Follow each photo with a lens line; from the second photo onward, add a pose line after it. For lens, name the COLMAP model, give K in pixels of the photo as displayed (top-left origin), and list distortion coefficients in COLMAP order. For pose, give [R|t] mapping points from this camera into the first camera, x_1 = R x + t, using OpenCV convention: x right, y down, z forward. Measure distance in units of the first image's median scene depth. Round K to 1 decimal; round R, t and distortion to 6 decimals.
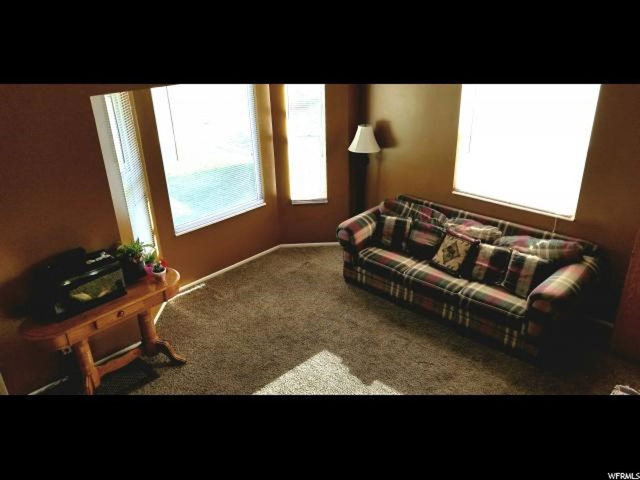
lens RADIAL K [[487.3, 0, 321.7], [0, 487.3, 239.1], [0, 0, 1]] dist [0.052492, -0.019105]
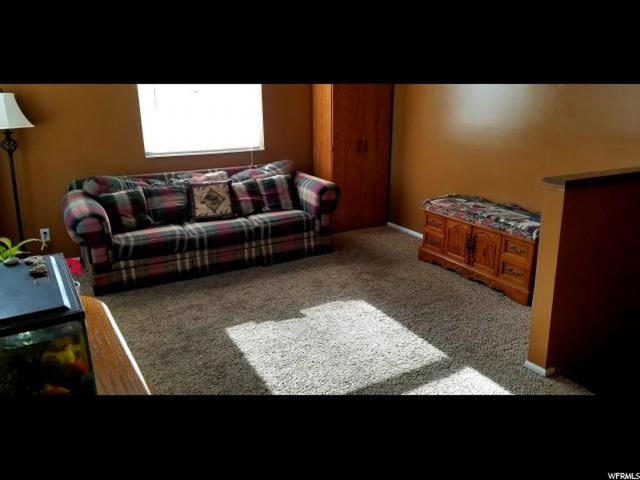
lens RADIAL K [[487.3, 0, 321.2], [0, 487.3, 240.9], [0, 0, 1]] dist [0.052492, -0.019105]
pose [[0.287693, -0.273322, 0.917893, -0.582497], [0.391112, 0.908381, 0.147904, 0.042216], [-0.874222, 0.316448, 0.368234, 0.505201]]
